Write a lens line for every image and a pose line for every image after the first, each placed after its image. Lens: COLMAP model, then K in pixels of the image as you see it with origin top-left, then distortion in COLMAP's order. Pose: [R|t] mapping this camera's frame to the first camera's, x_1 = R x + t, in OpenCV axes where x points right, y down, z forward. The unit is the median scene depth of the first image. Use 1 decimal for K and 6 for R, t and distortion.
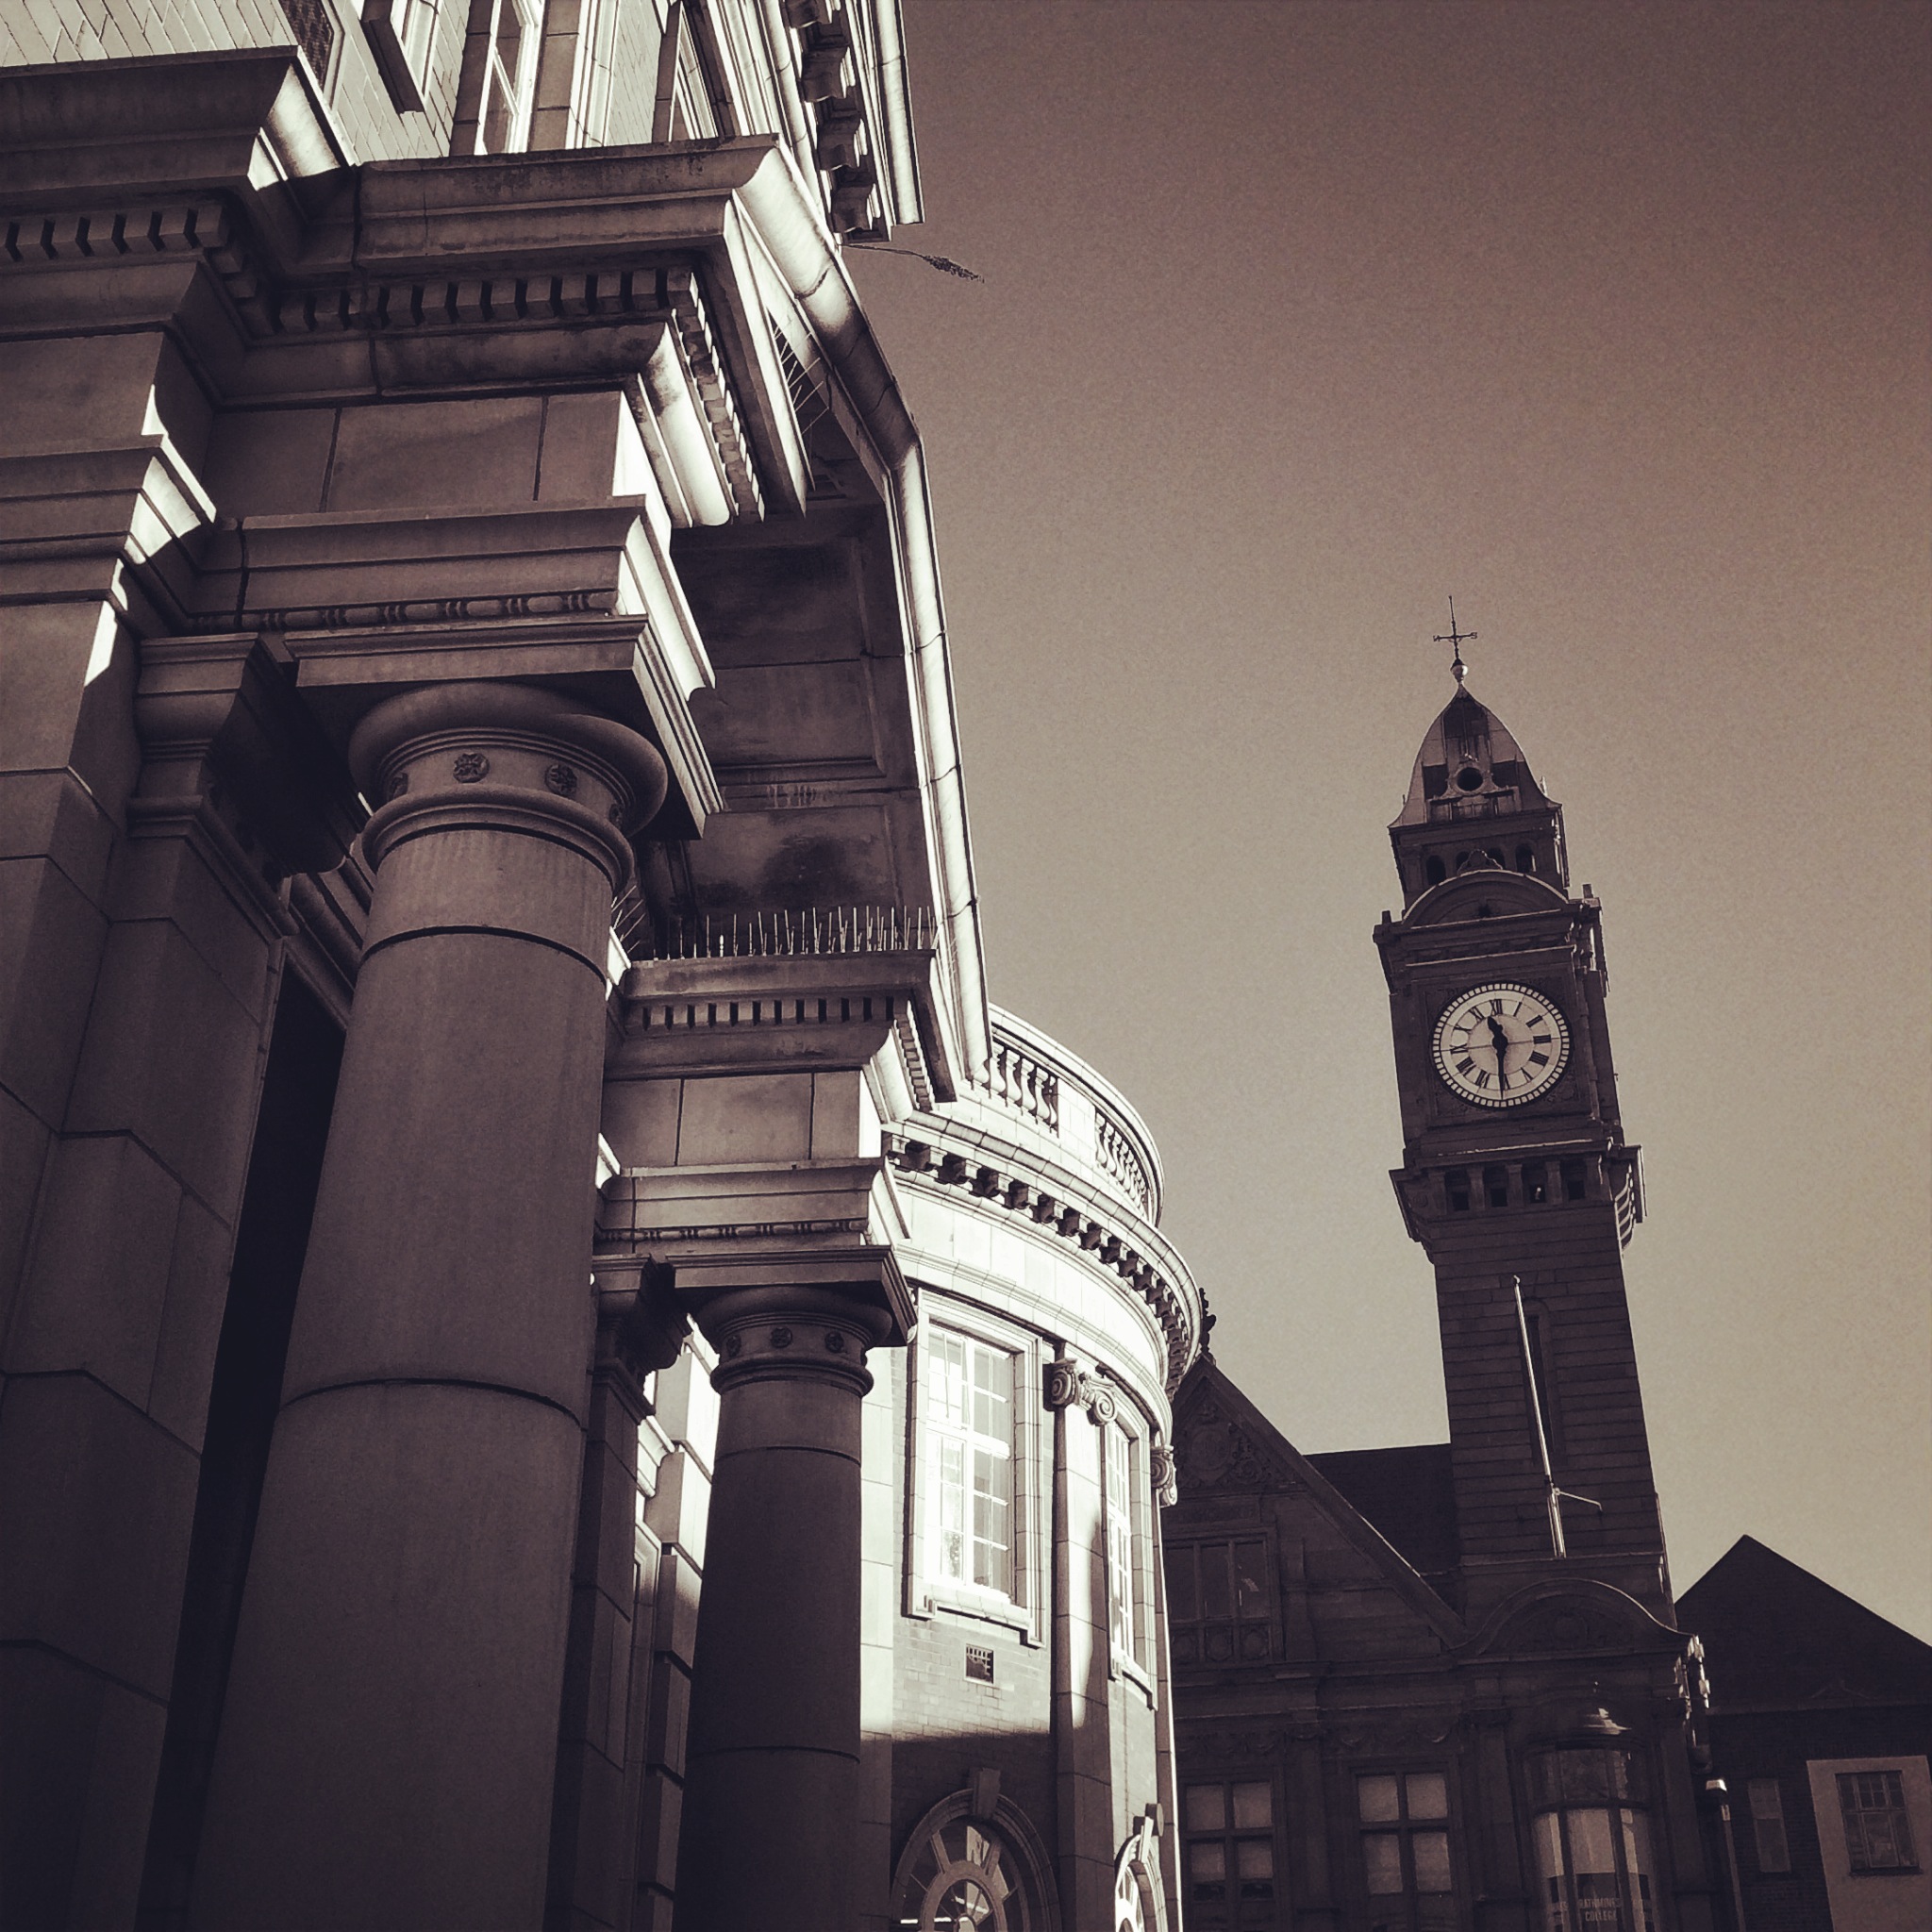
lens RADIAL K [[2445.7, 0, 1054.7], [0, 2445.7, 824.0], [0, 0, 1]] dist [0.043262, 0.019922]
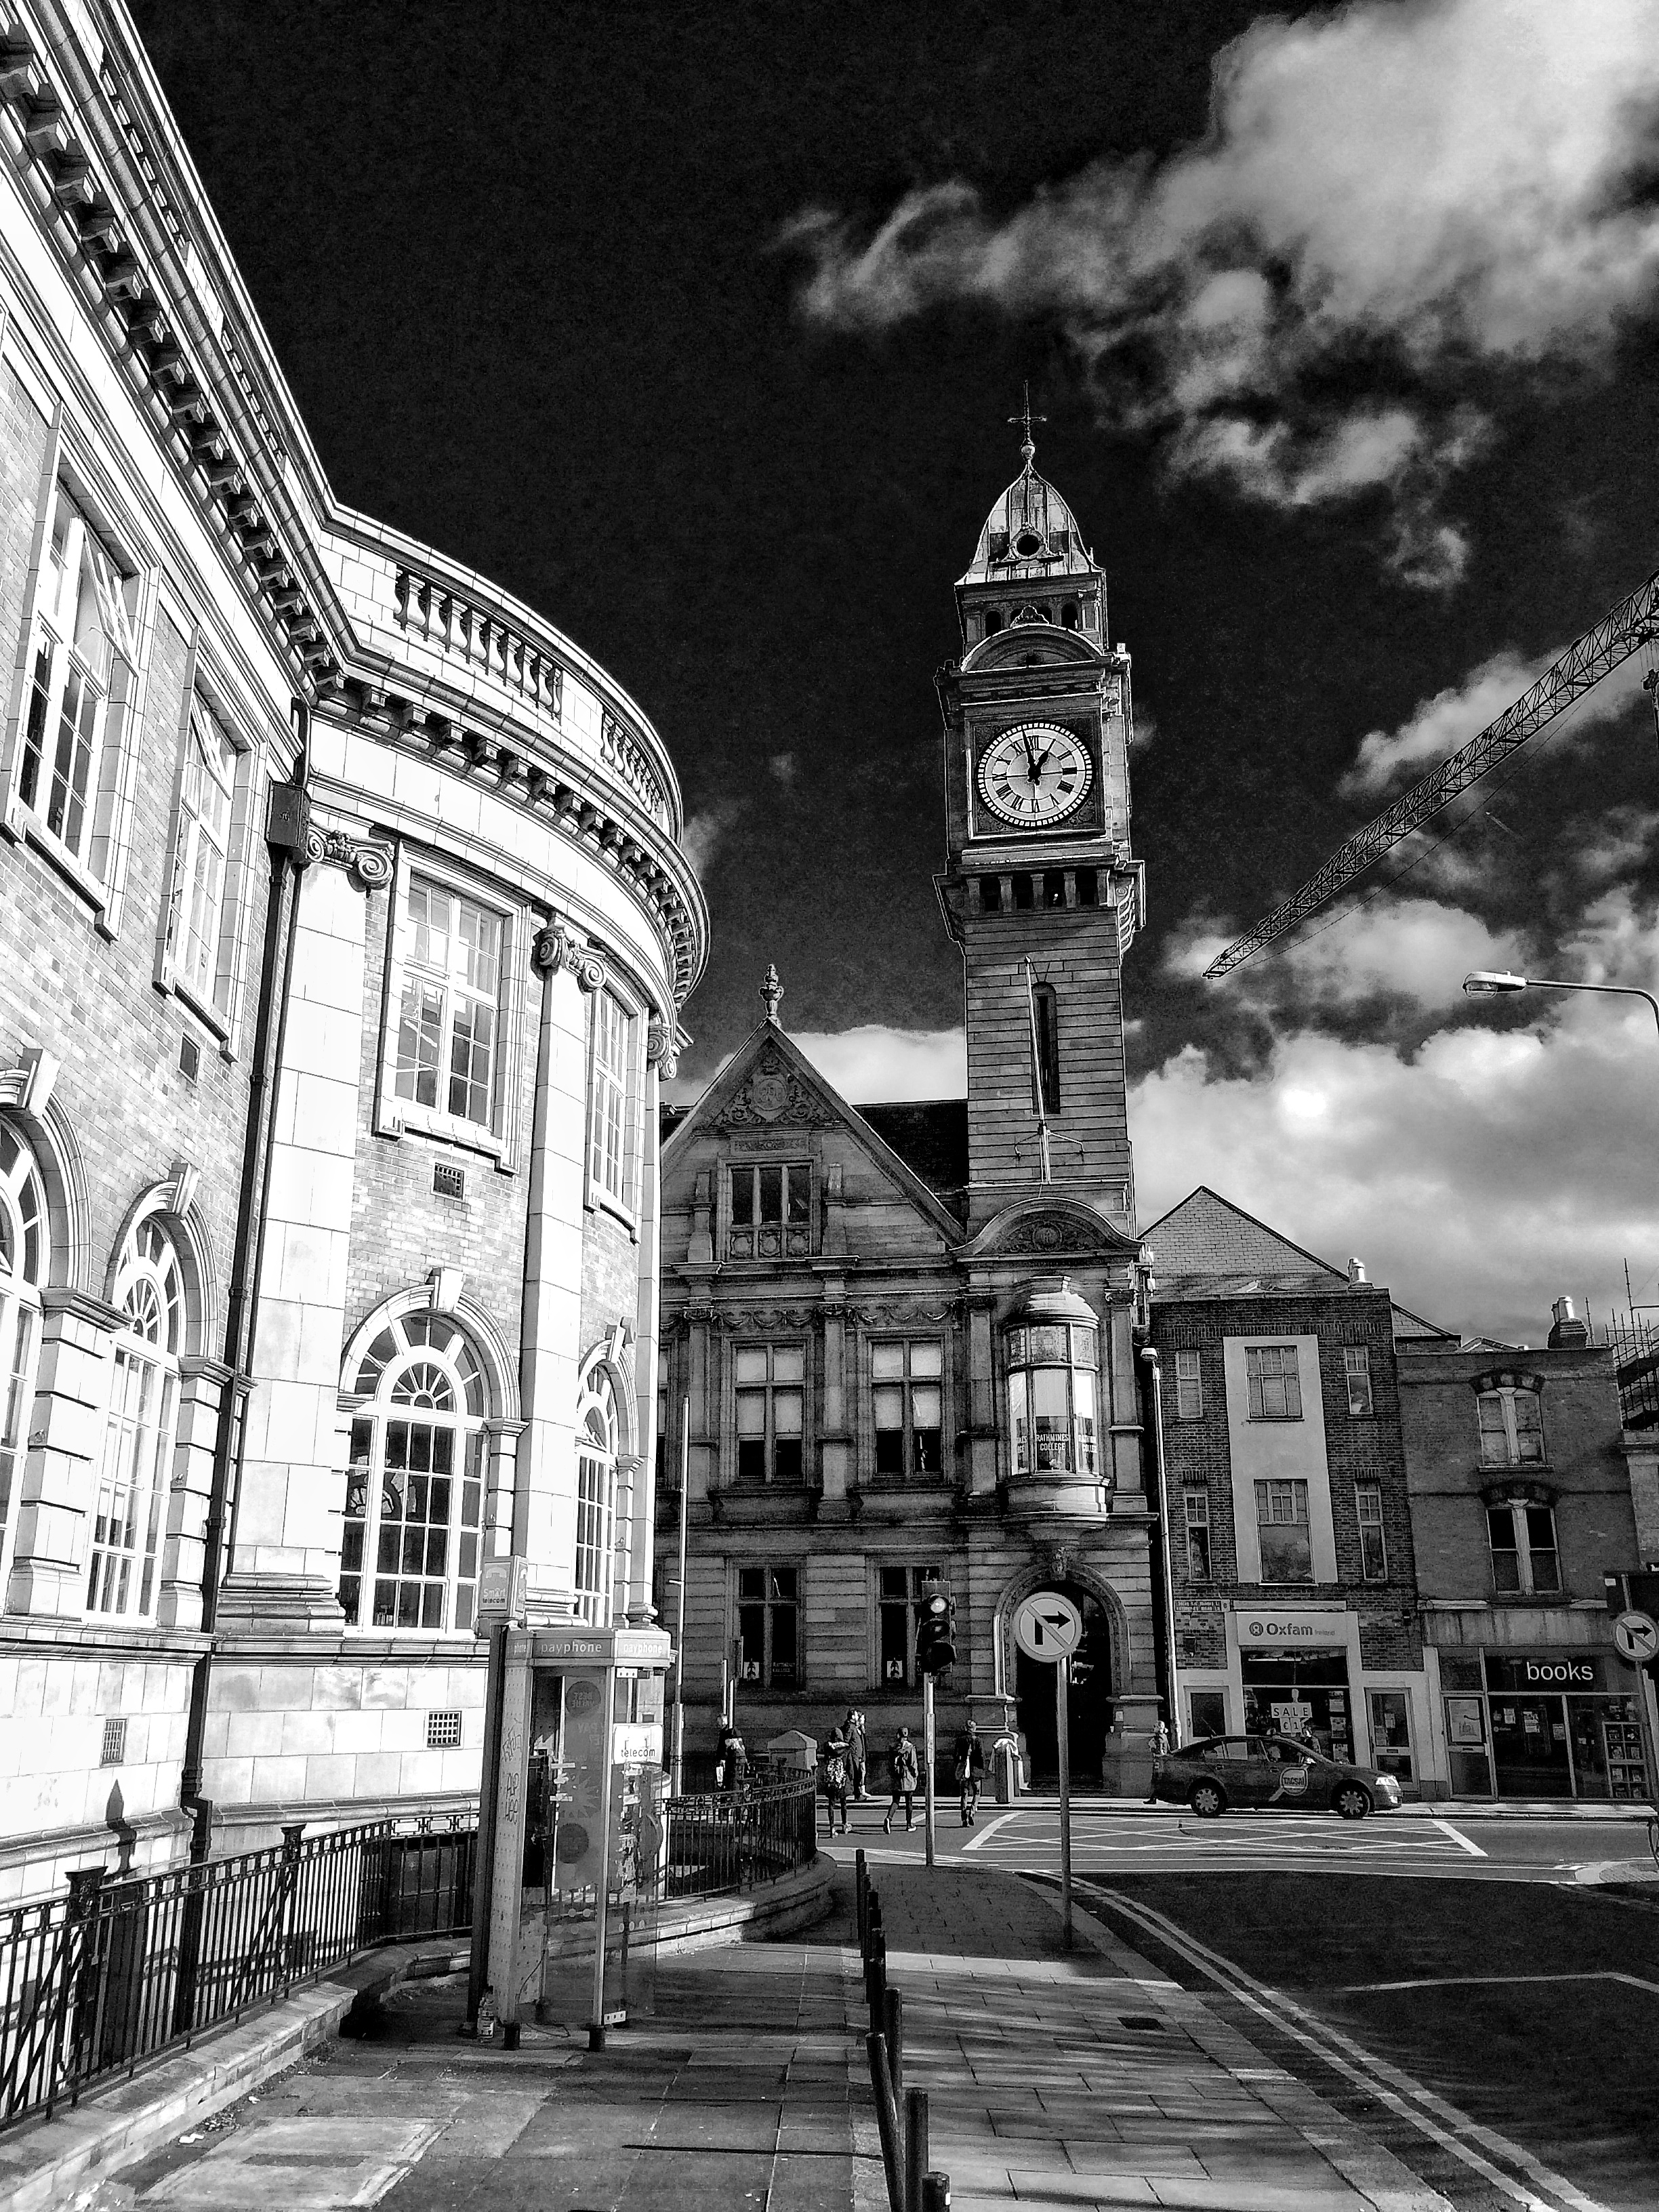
lens RADIAL K [[1906.2, 0, 829.5], [0, 1906.2, 1106.0], [0, 0, 1]] dist [0.087924, -0.103867]
pose [[0.997569, 0.033292, 0.061215, 0.037344], [-0.046280, 0.973293, 0.224854, 0.050242], [-0.052094, -0.227140, 0.972468, 0.081124]]
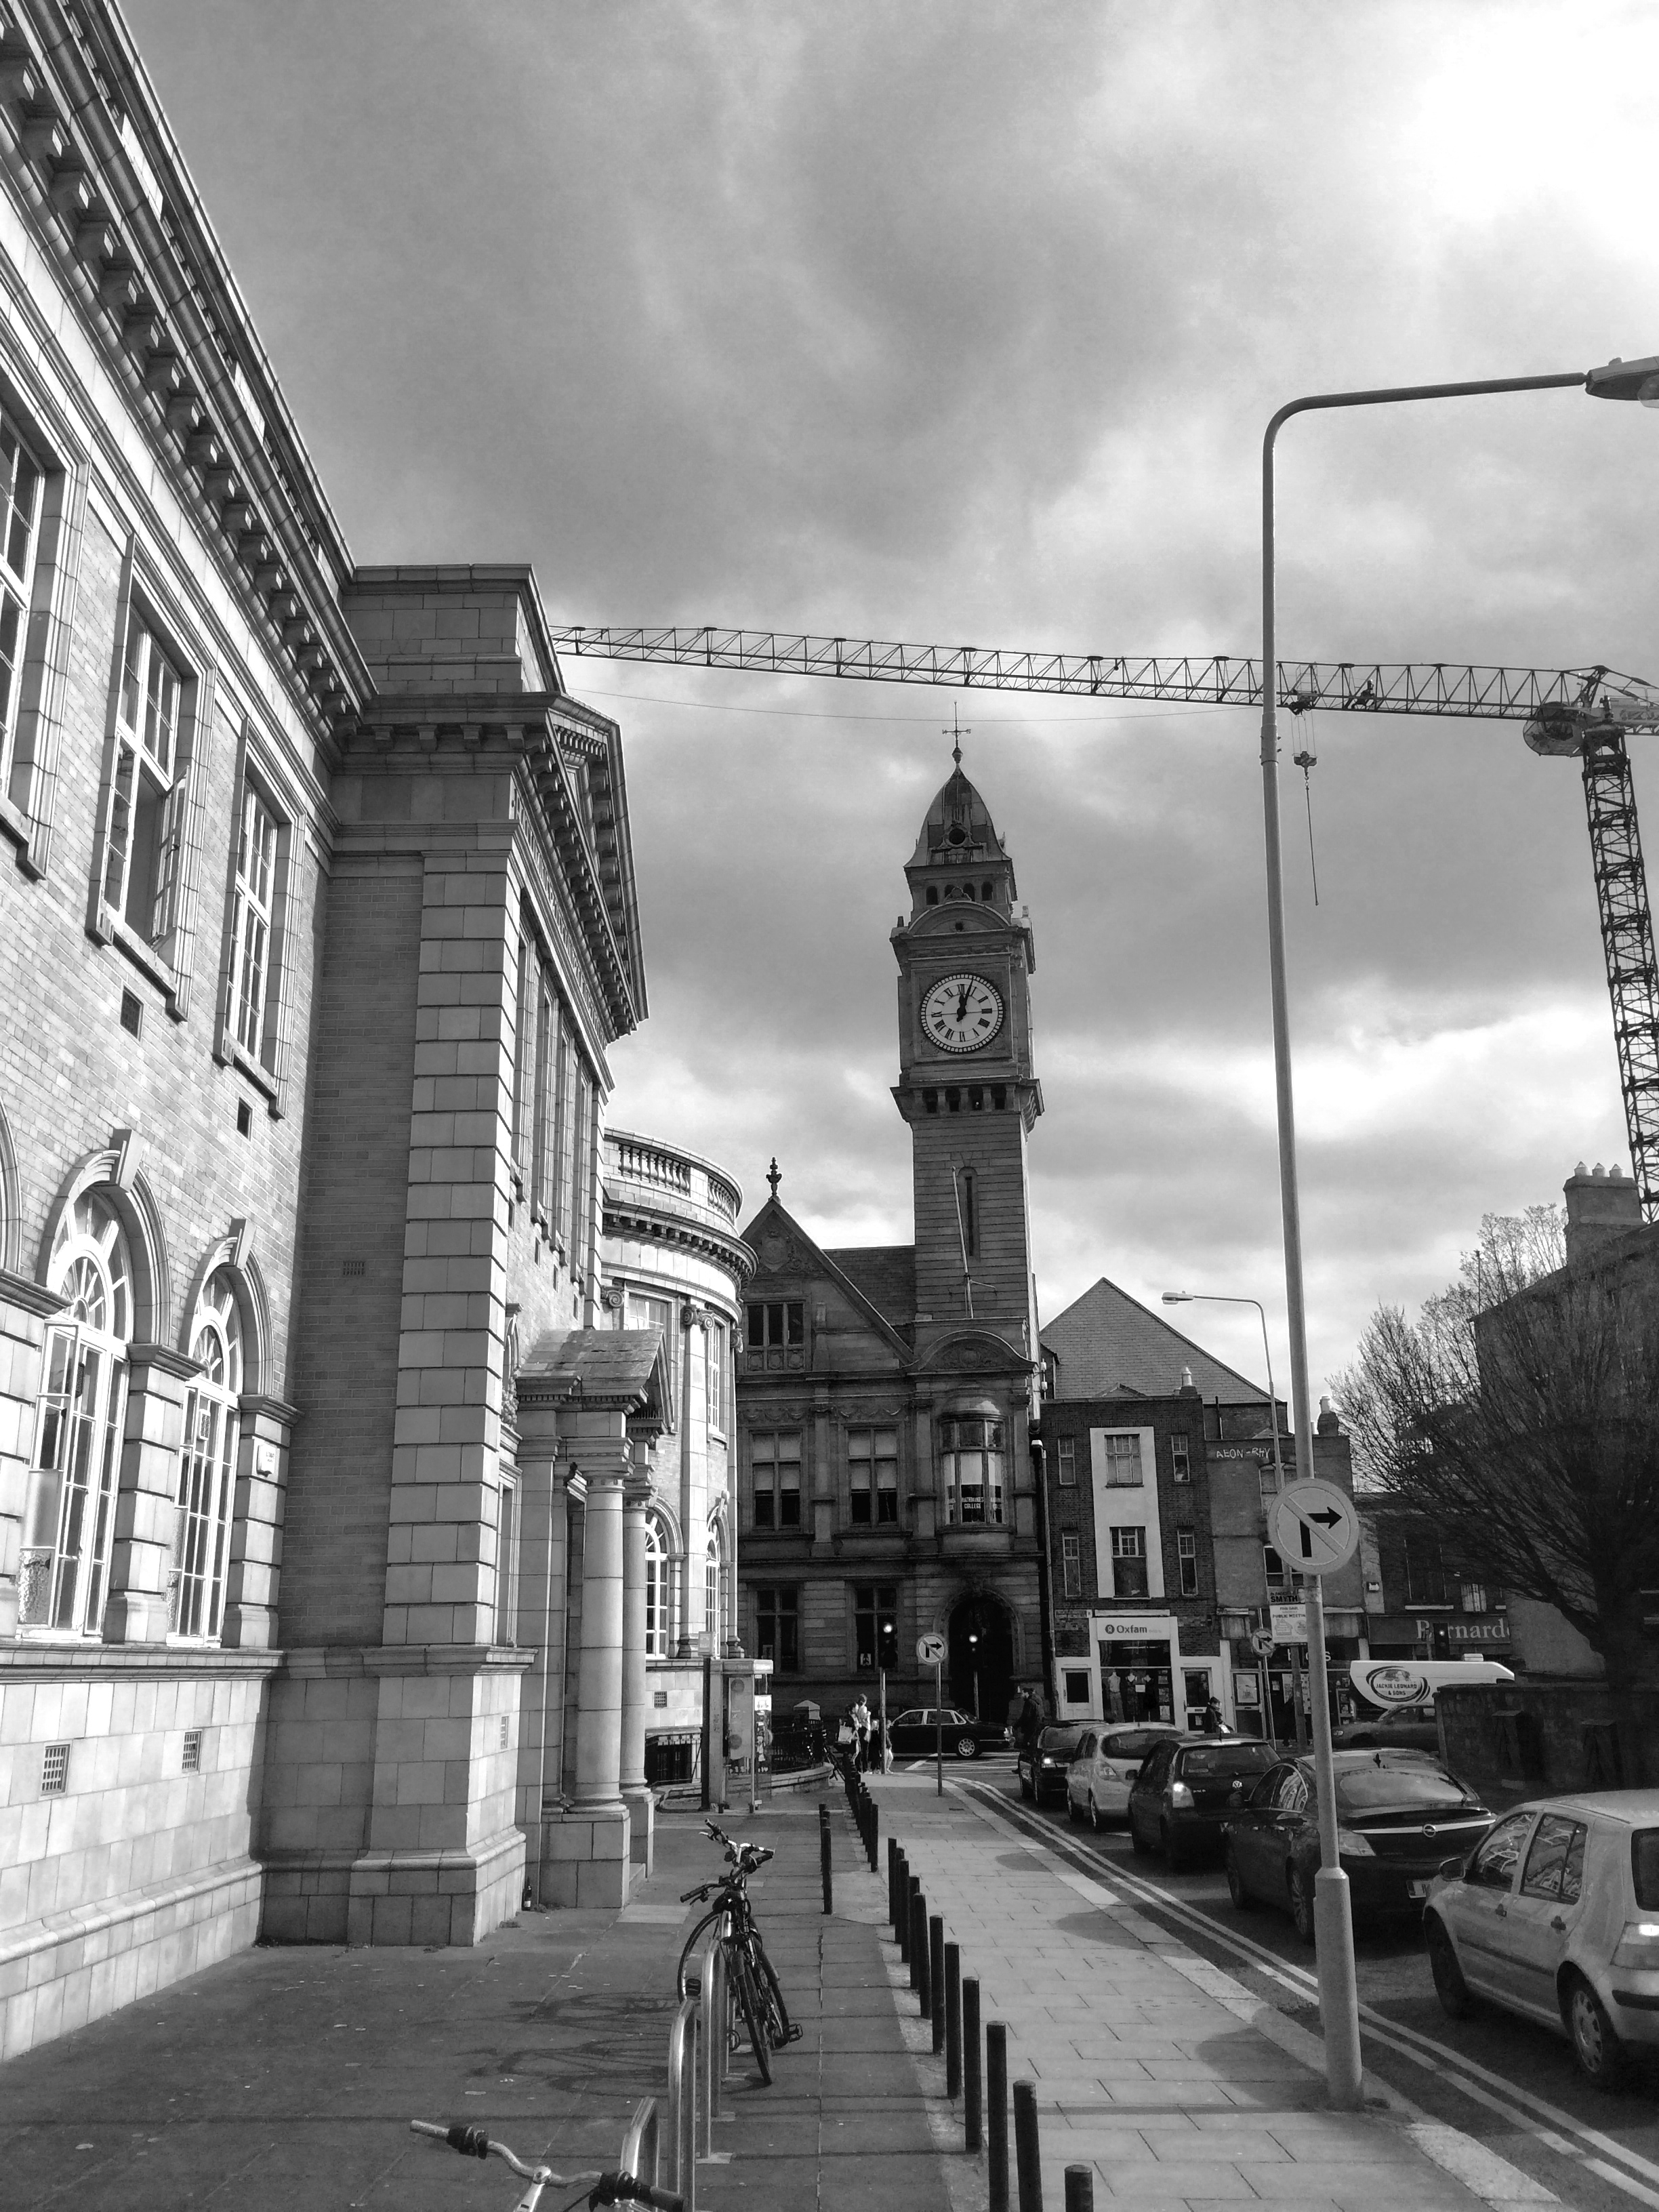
lens RADIAL K [[1925.4, 0, 829.5], [0, 1925.4, 1106.0], [0, 0, 1]] dist [0.062319, 0.006150]
pose [[0.996862, 0.023687, 0.075531, -0.003160], [-0.041039, 0.970581, 0.237250, -0.179112], [-0.067690, -0.239605, 0.968508, -0.306394]]
